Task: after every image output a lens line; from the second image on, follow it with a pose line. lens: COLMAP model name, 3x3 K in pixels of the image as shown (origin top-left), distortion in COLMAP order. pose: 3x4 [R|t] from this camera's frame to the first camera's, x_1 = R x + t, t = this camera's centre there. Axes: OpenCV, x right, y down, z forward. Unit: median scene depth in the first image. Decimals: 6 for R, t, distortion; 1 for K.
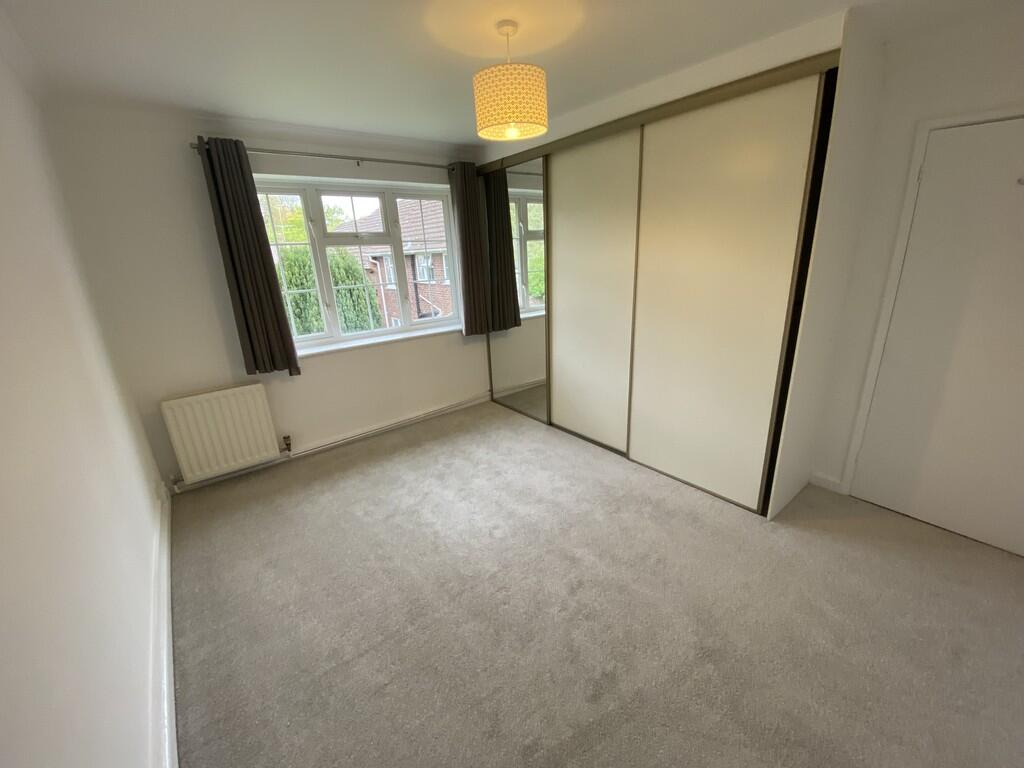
lens RADIAL K [[412.4, 0, 504.9], [0, 412.4, 382.0], [0, 0, 1]] dist [-0.000195, -0.012589]
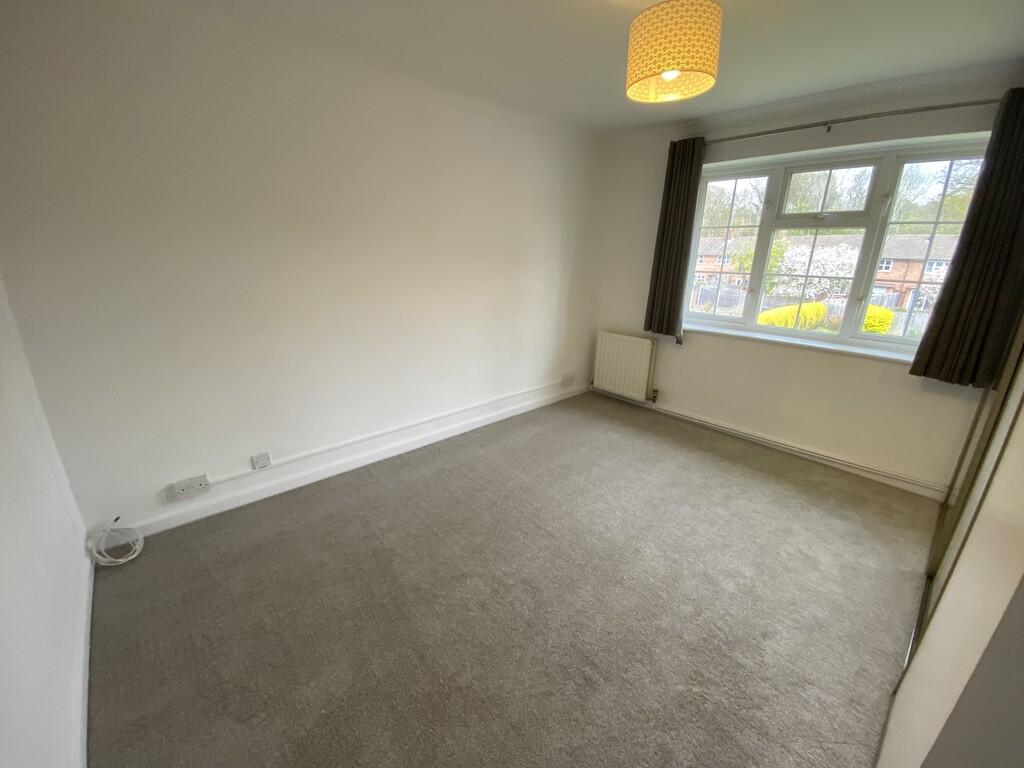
lens RADIAL K [[412.4, 0, 504.9], [0, 412.4, 382.0], [0, 0, 1]] dist [-0.000195, -0.012589]
pose [[0.043249, 0.354686, -0.933985, 0.556301], [-0.301083, 0.896024, 0.326328, -0.146031], [0.952617, 0.267094, 0.145542, 0.395518]]
